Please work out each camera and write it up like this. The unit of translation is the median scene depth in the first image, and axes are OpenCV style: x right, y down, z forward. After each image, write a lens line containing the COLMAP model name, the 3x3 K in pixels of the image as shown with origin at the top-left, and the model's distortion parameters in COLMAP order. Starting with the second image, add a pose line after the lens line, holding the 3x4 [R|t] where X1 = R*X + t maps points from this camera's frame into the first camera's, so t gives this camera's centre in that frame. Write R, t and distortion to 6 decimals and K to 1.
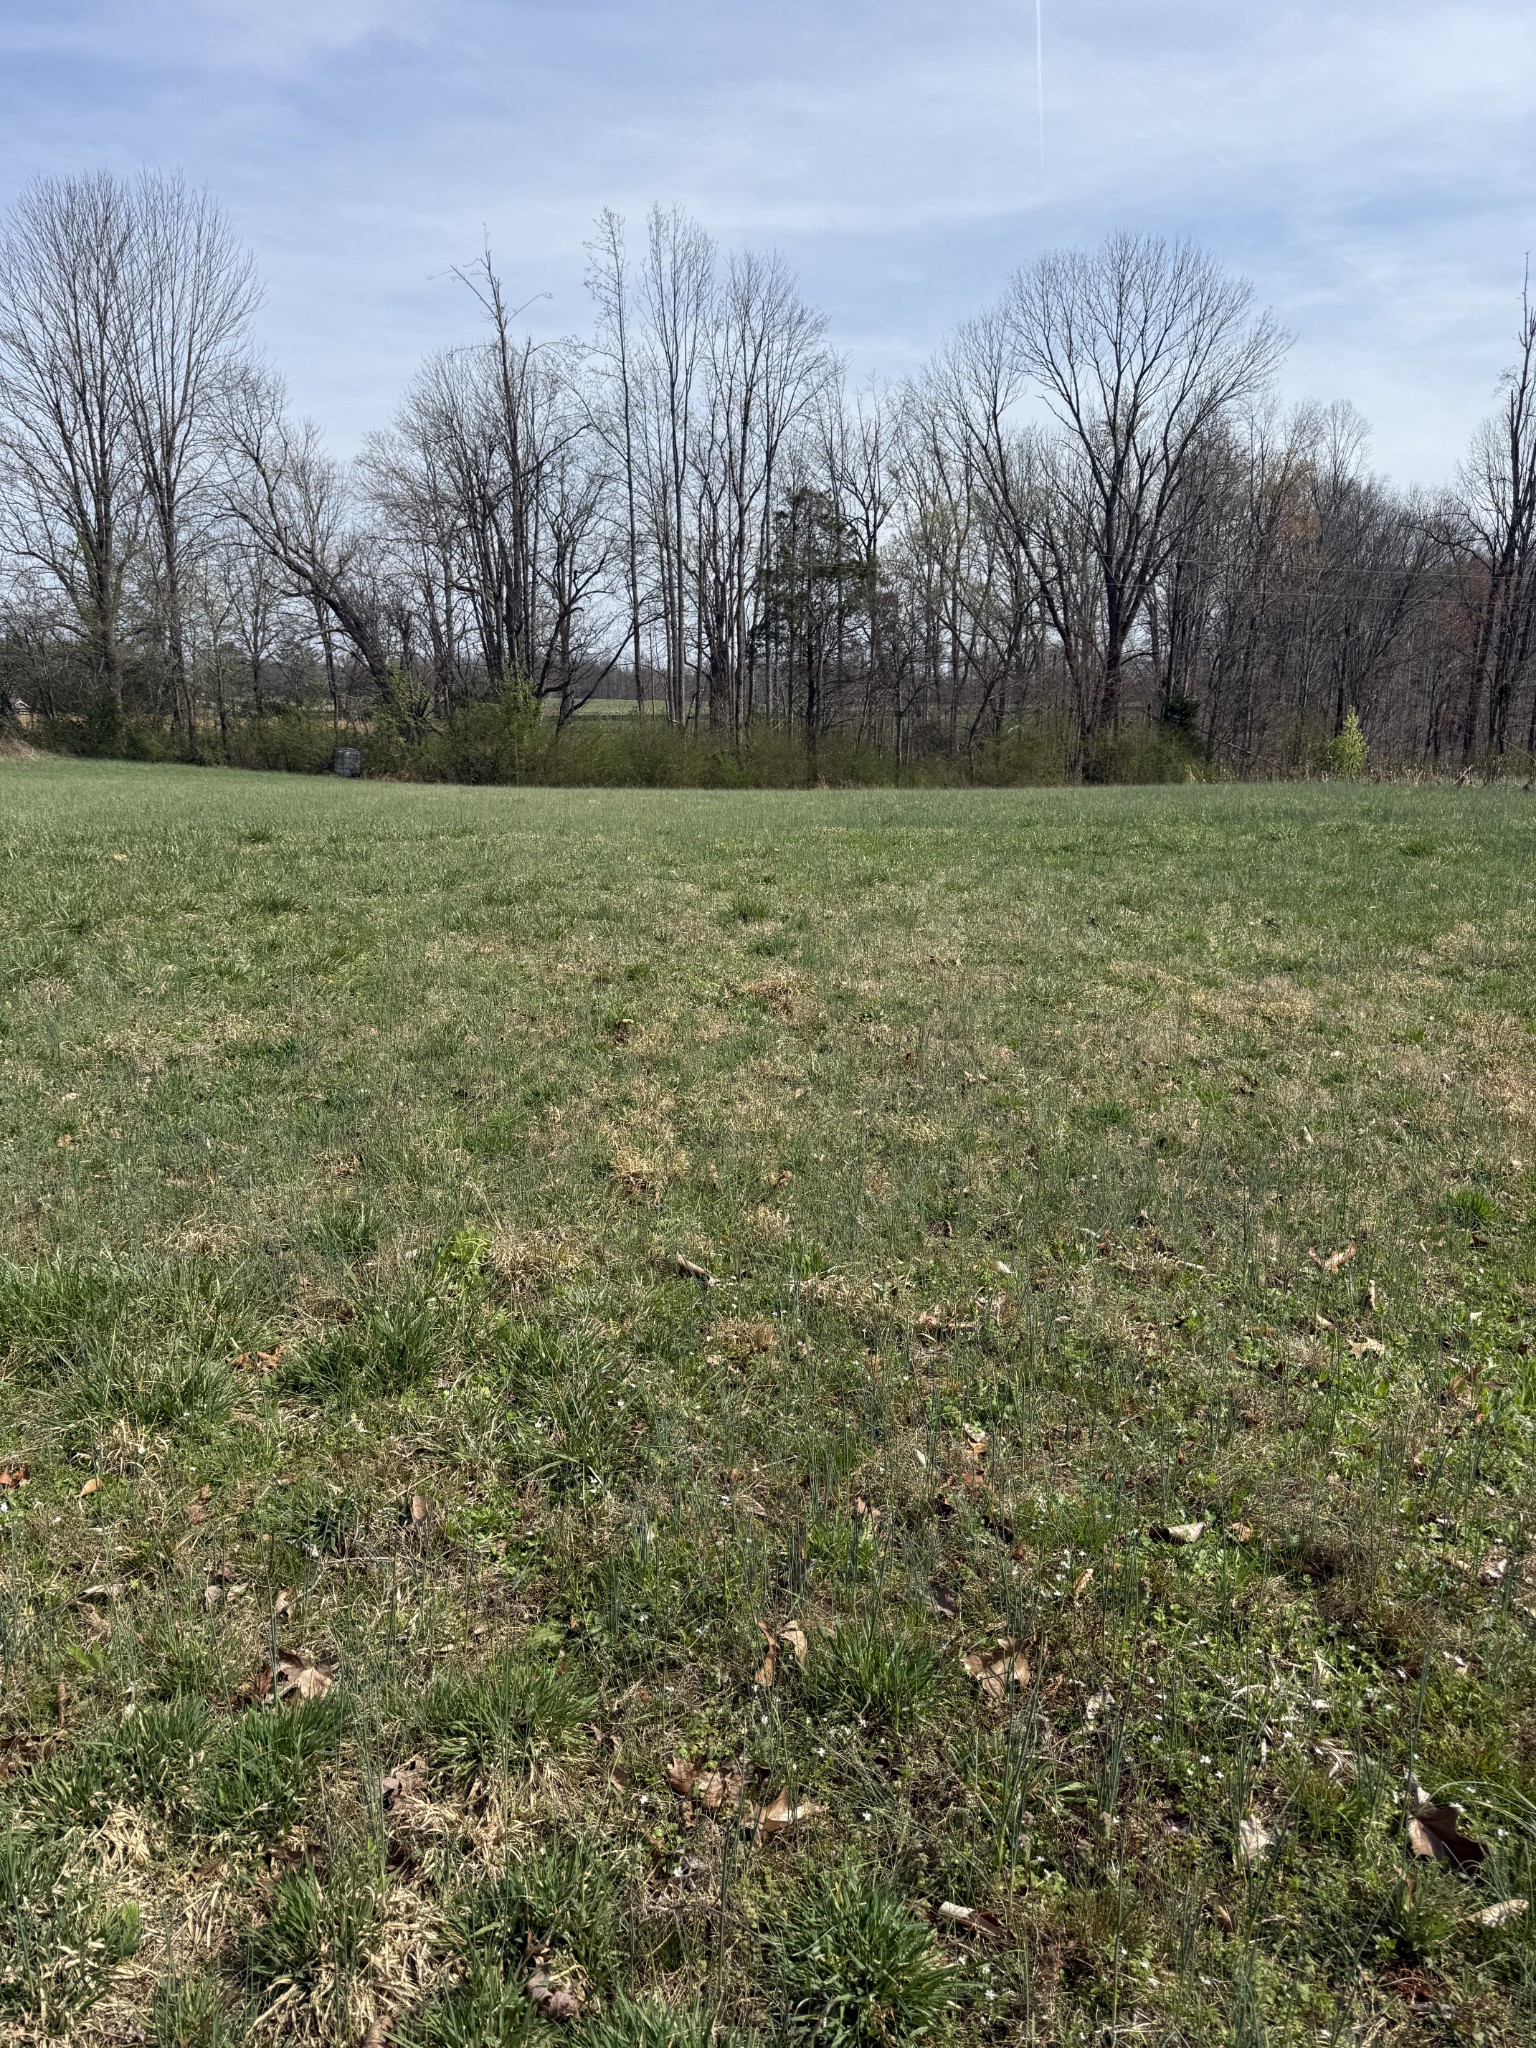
lens RADIAL K [[1491.9, 0, 750.5], [0, 1491.9, 1046.2], [0, 0, 1]] dist [-0.006062, -0.001261]
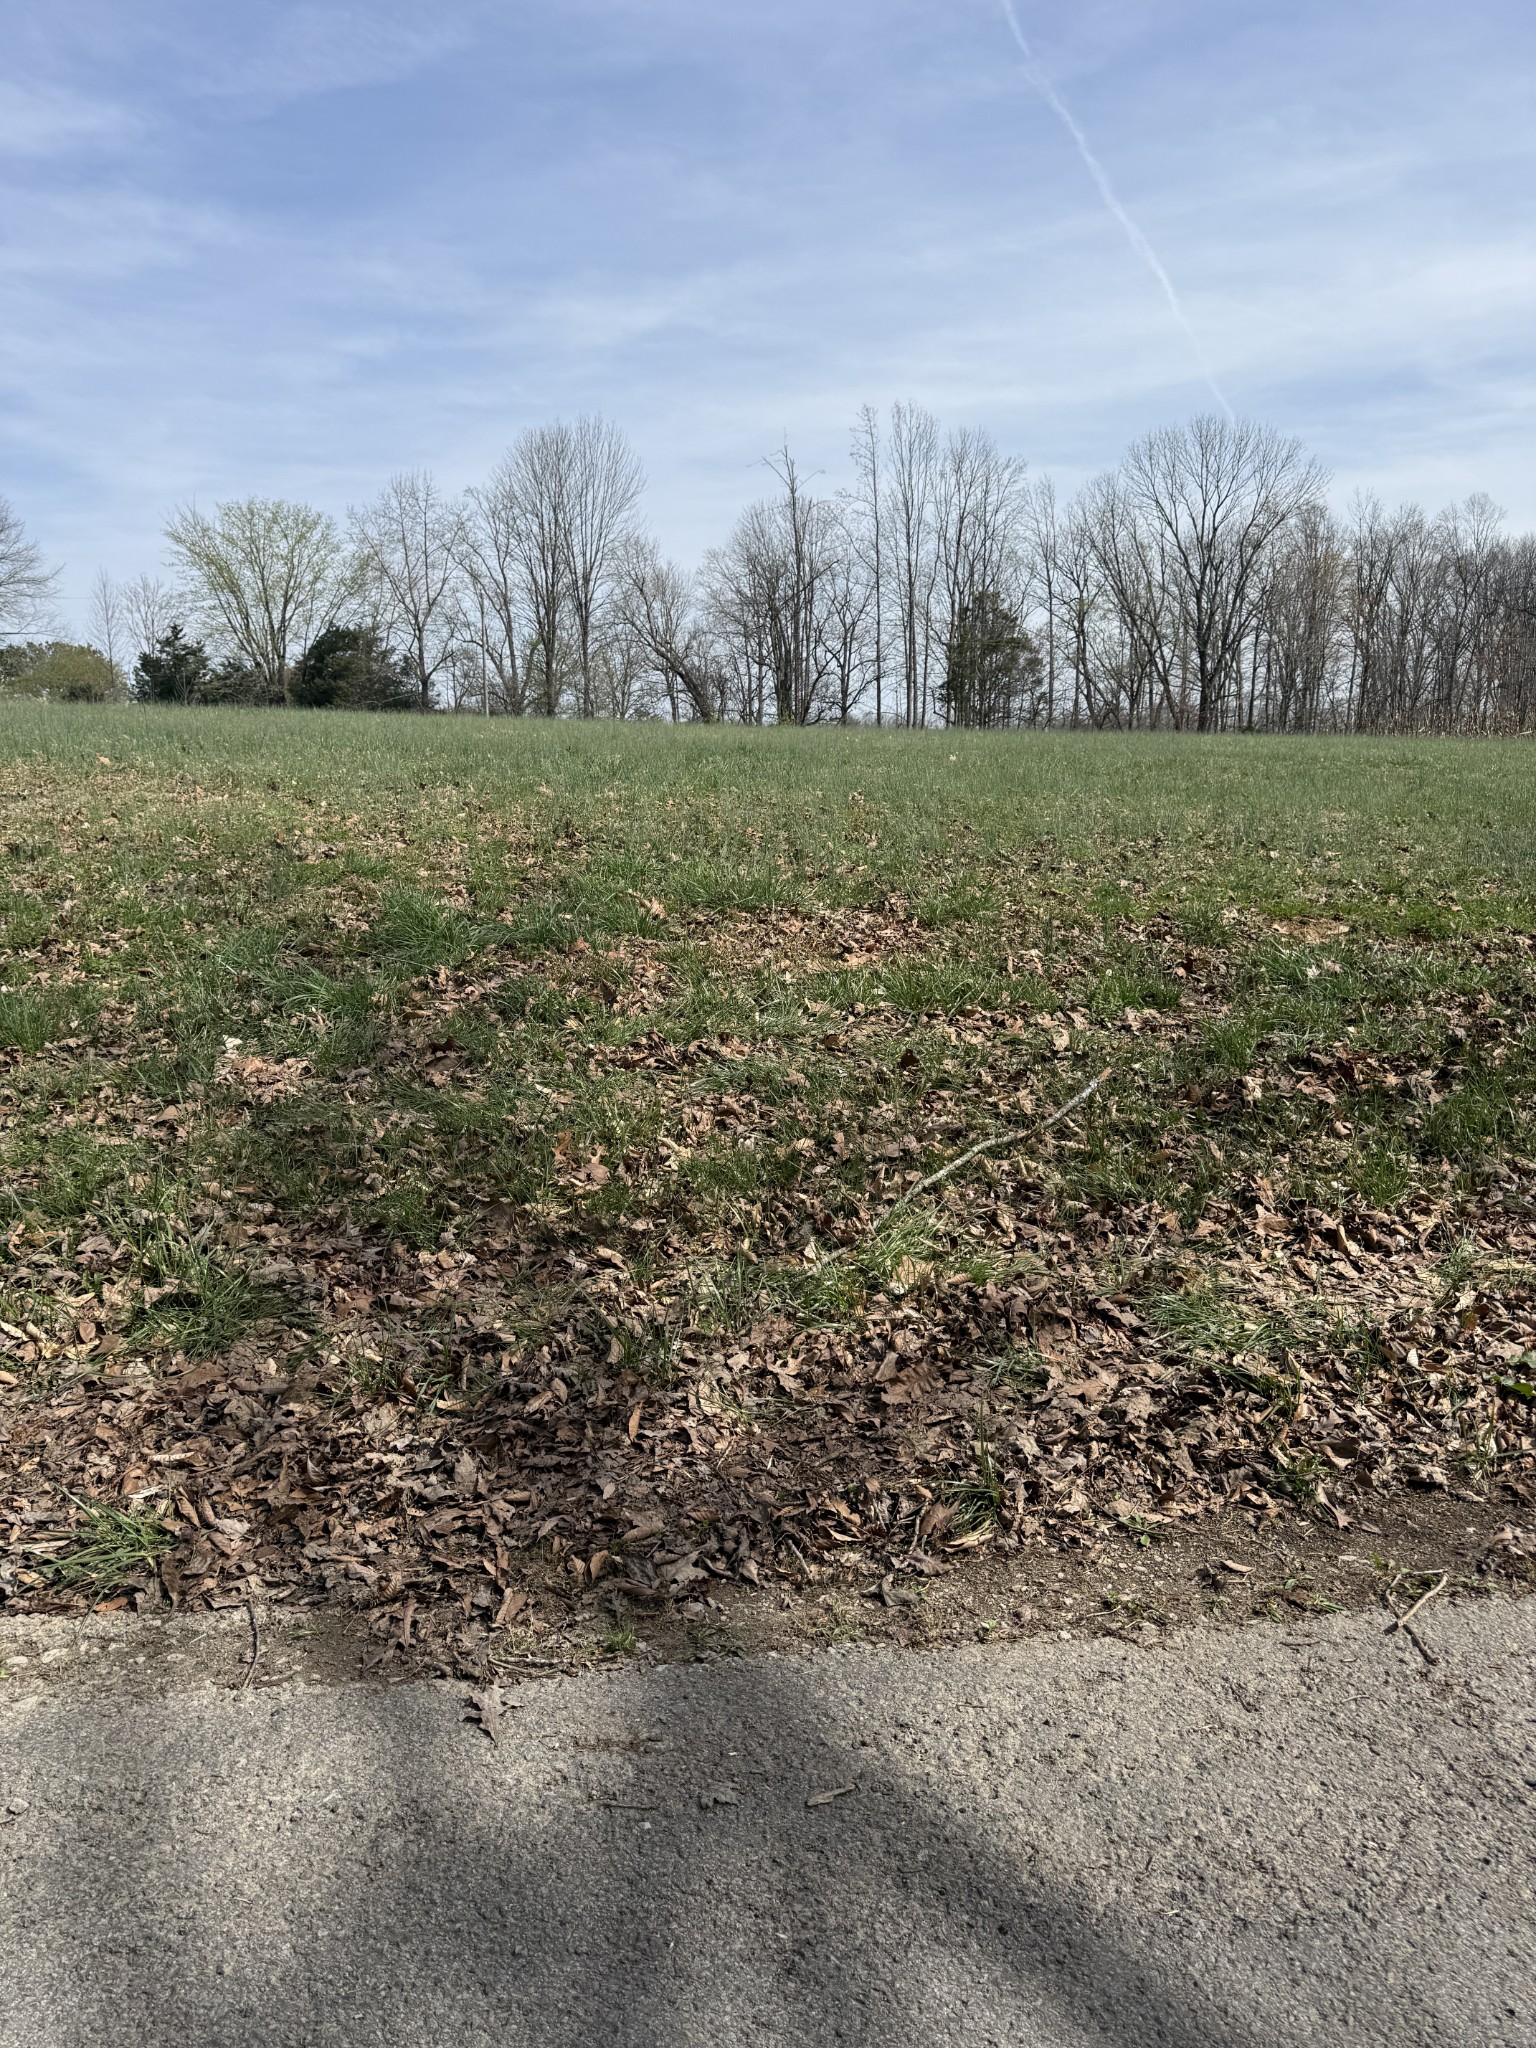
lens RADIAL K [[1533.8, 0, 768.0], [0, 1533.8, 1024.0], [0, 0, 1]] dist [0.232250, -0.607418]
pose [[0.979874, 0.027942, -0.197650, 0.146335], [-0.039953, 0.997572, -0.057043, 0.162347], [0.195576, 0.063792, 0.978612, -0.564254]]
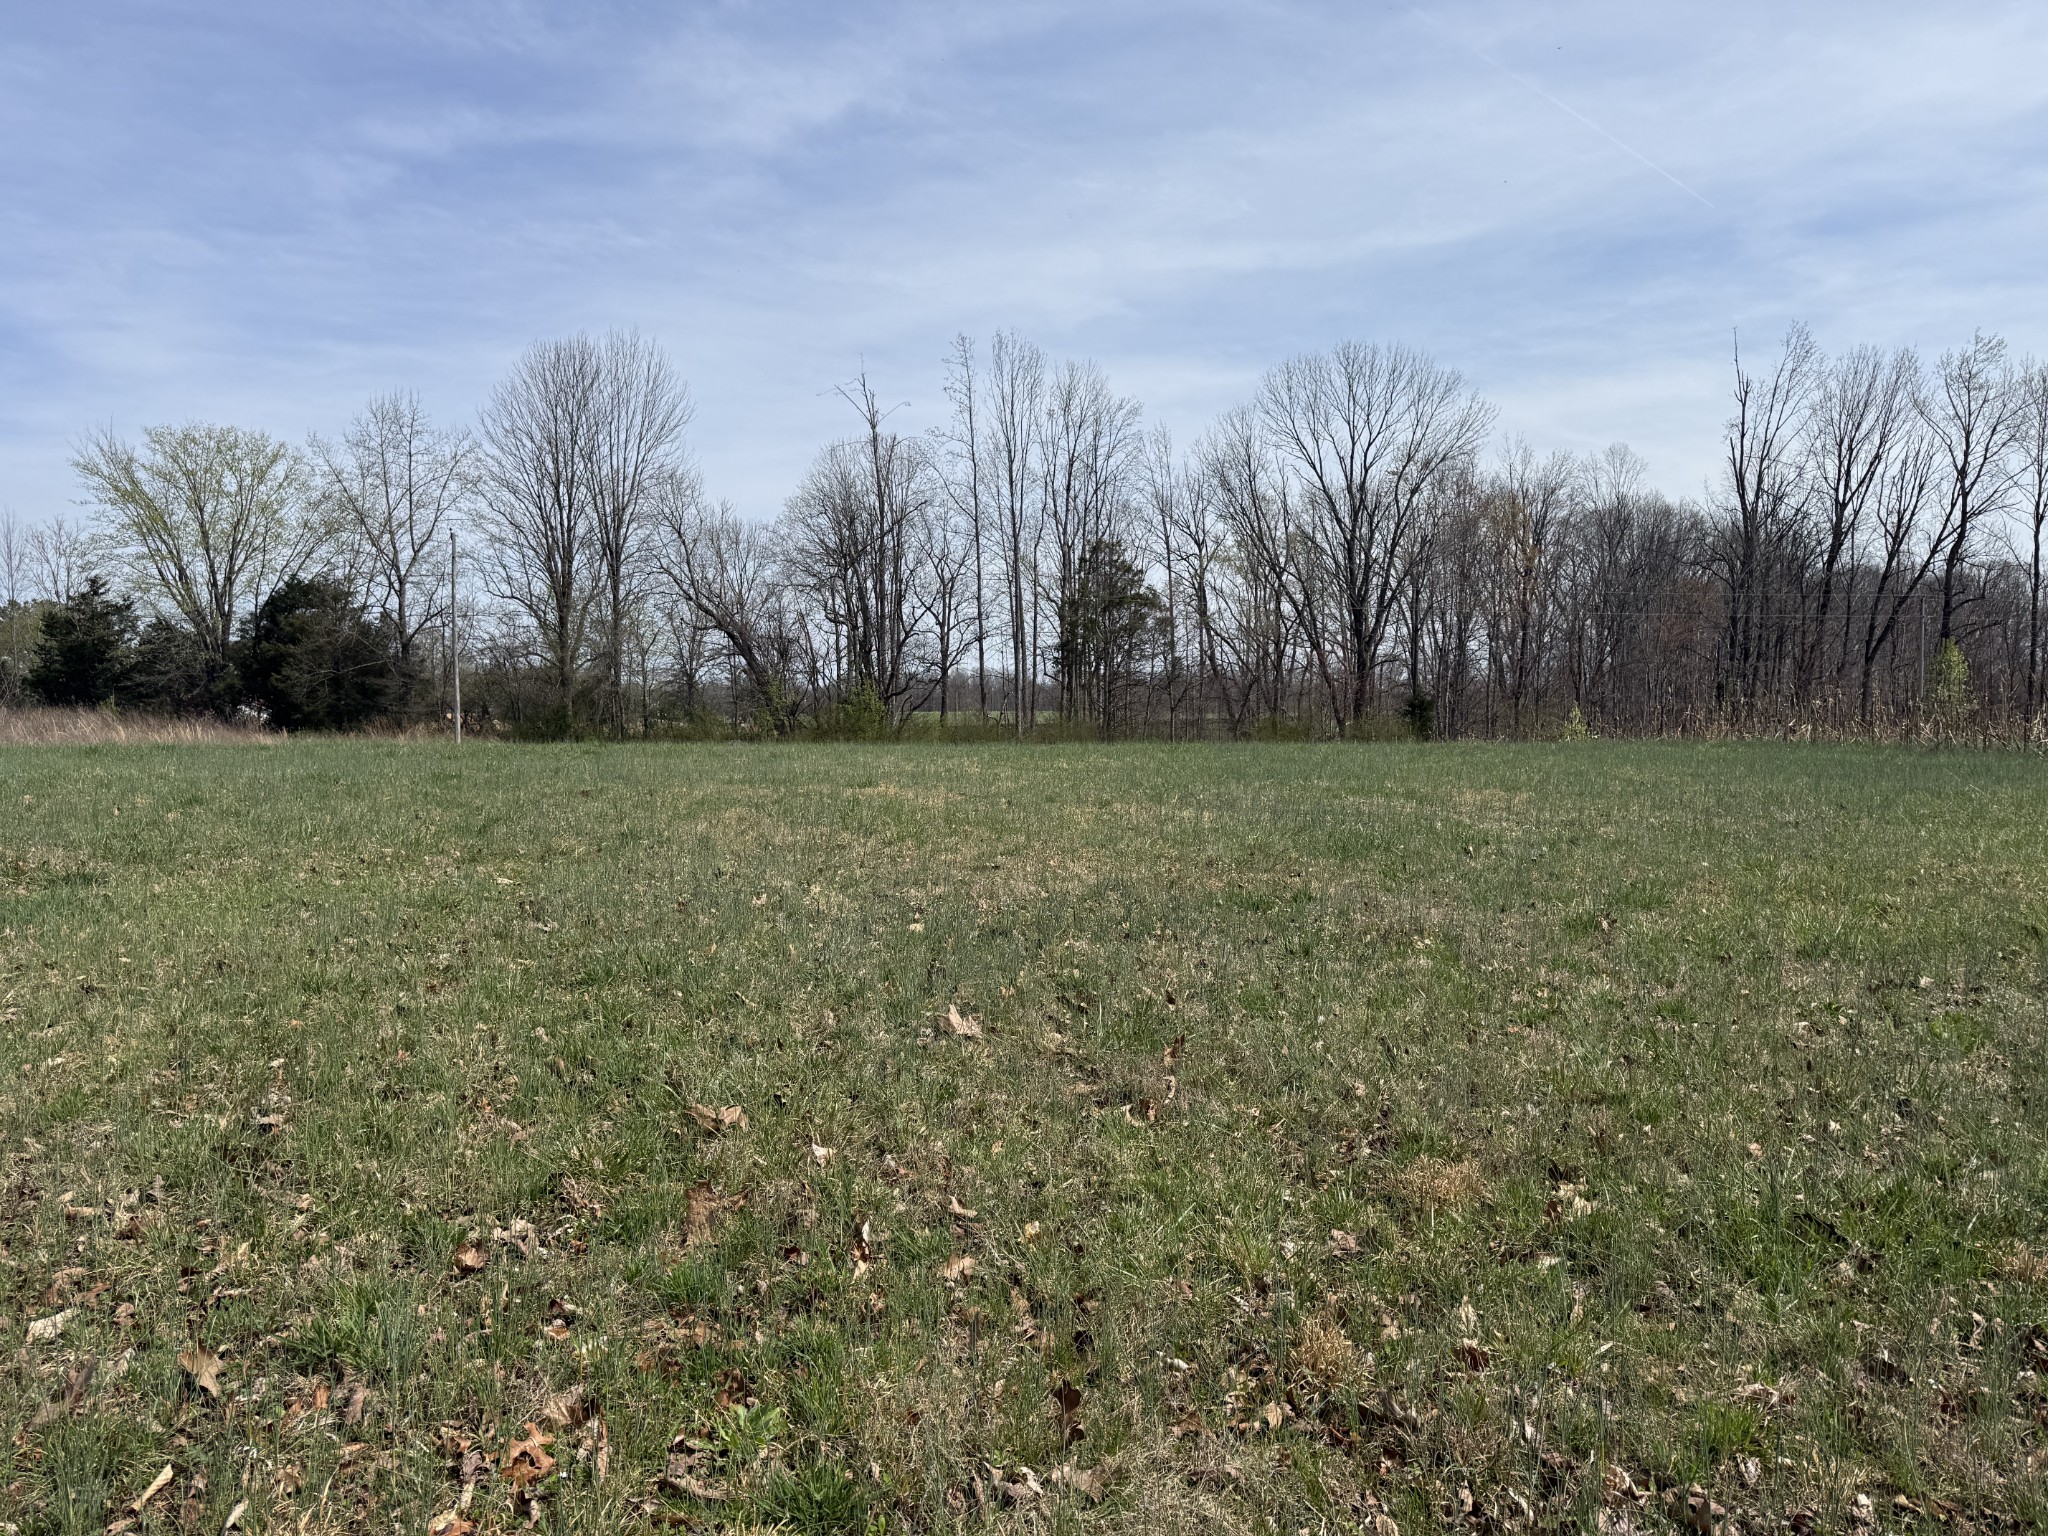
lens RADIAL K [[1494.4, 0, 1024.0], [0, 1494.4, 768.0], [0, 0, 1]] dist [0.113462, -0.157636]
pose [[0.994052, -0.007966, -0.108612, 0.108208], [-0.012640, 0.982141, -0.187722, 0.058852], [0.108168, 0.187978, 0.976199, -0.224005]]
